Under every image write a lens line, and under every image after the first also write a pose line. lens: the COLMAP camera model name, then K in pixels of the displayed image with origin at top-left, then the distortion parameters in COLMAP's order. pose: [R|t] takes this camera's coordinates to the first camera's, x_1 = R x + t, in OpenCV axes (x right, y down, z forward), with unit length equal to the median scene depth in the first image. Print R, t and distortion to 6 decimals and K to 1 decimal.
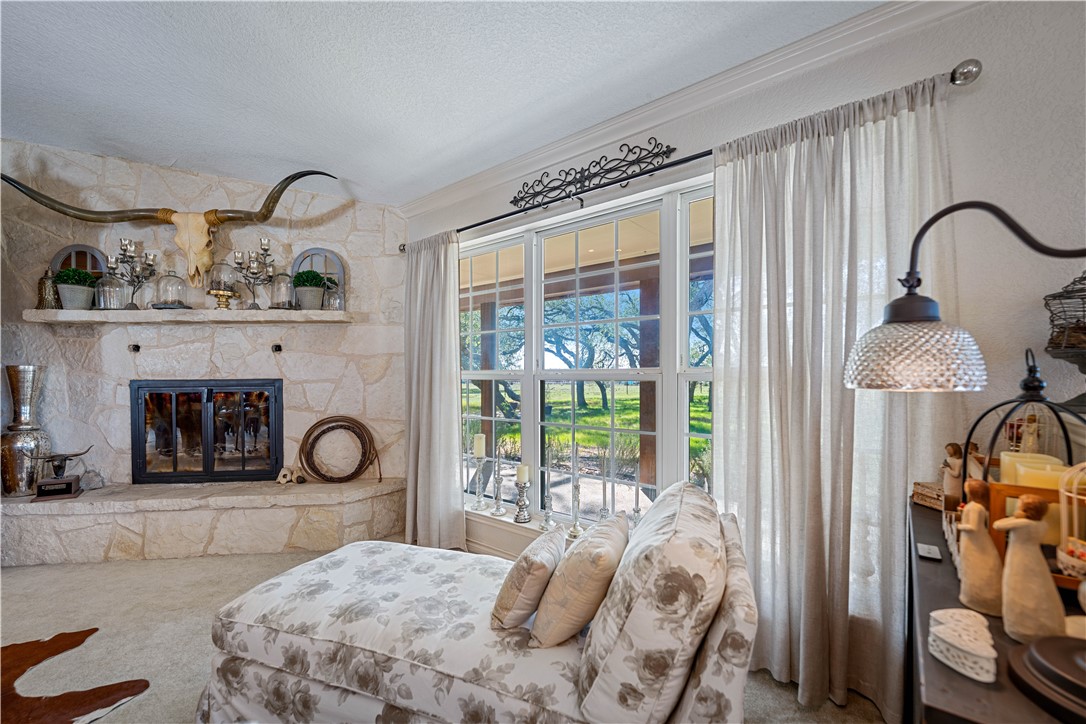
lens RADIAL K [[442.7, 0, 539.4], [0, 442.7, 376.9], [0, 0, 1]] dist [-0.004739, -0.000345]
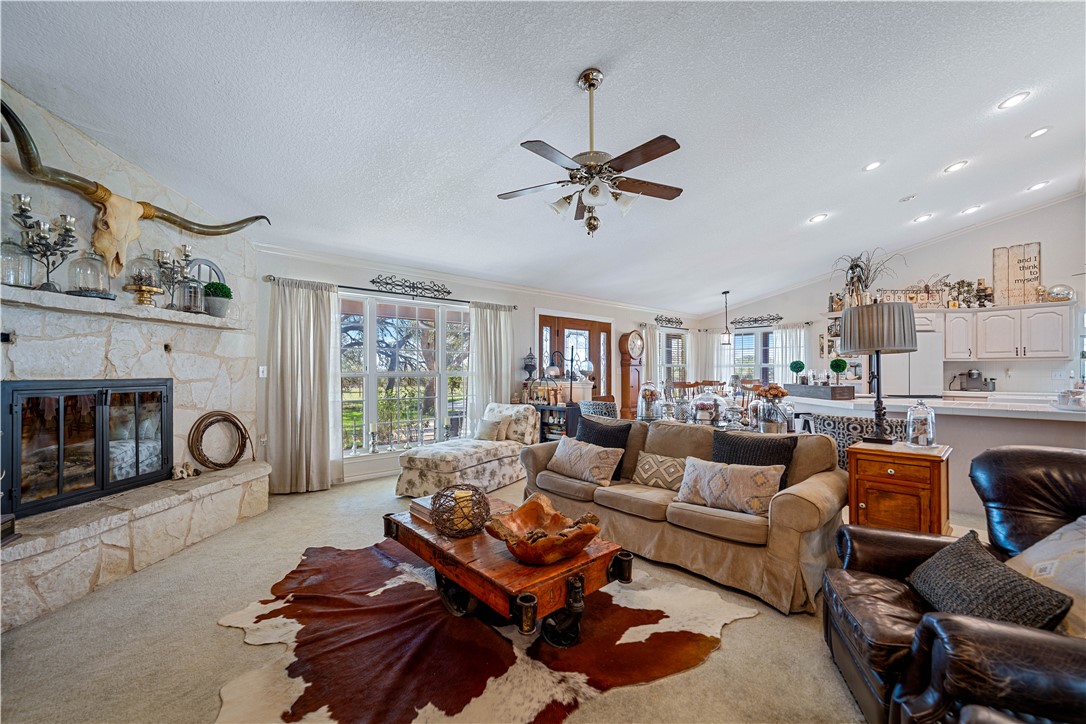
lens RADIAL K [[434.6, 0, 541.6], [0, 434.6, 370.3], [0, 0, 1]] dist [0.000618, 0.000102]
pose [[0.170579, 0.011805, 0.985273, -1.447794], [0.007268, 0.999886, -0.013239, 0.005550], [-0.985317, 0.009419, 0.170473, -0.005943]]
